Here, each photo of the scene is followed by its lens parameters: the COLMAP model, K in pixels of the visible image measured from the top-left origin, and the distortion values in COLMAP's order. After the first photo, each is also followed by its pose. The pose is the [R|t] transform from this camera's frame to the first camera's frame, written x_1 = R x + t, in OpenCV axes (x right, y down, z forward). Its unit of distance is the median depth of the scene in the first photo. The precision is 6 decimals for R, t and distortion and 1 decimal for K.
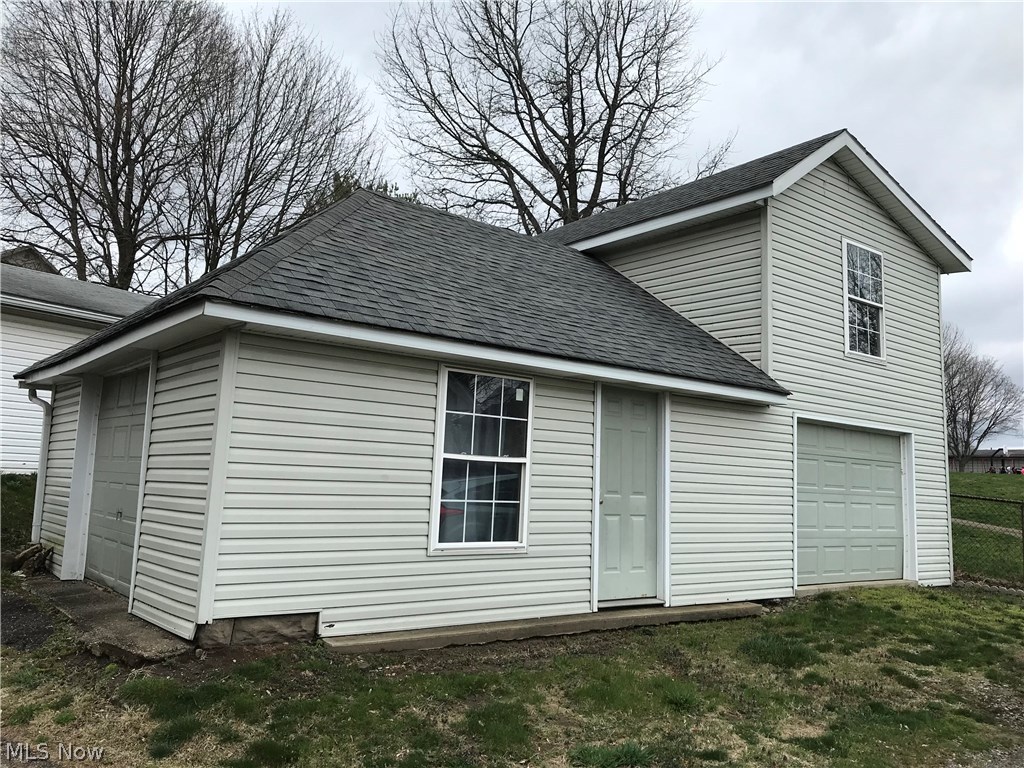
lens RADIAL K [[838.8, 0, 512.0], [0, 838.8, 384.0], [0, 0, 1]] dist [0.003401, 0.009912]
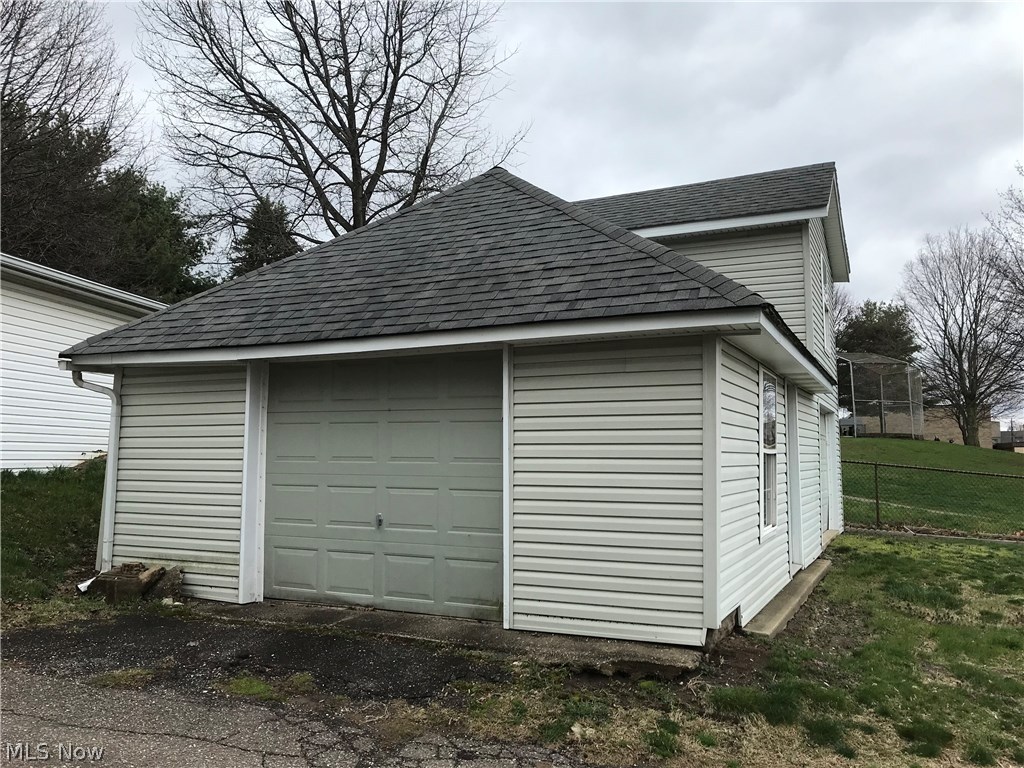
lens RADIAL K [[815.7, 0, 512.0], [0, 815.7, 384.0], [0, 0, 1]] dist [0.009385, 0.005578]
pose [[0.892585, -0.000867, 0.450878, -0.432916], [-0.021566, 0.998771, 0.044614, -0.019345], [-0.450363, -0.049546, 0.891470, 0.103491]]
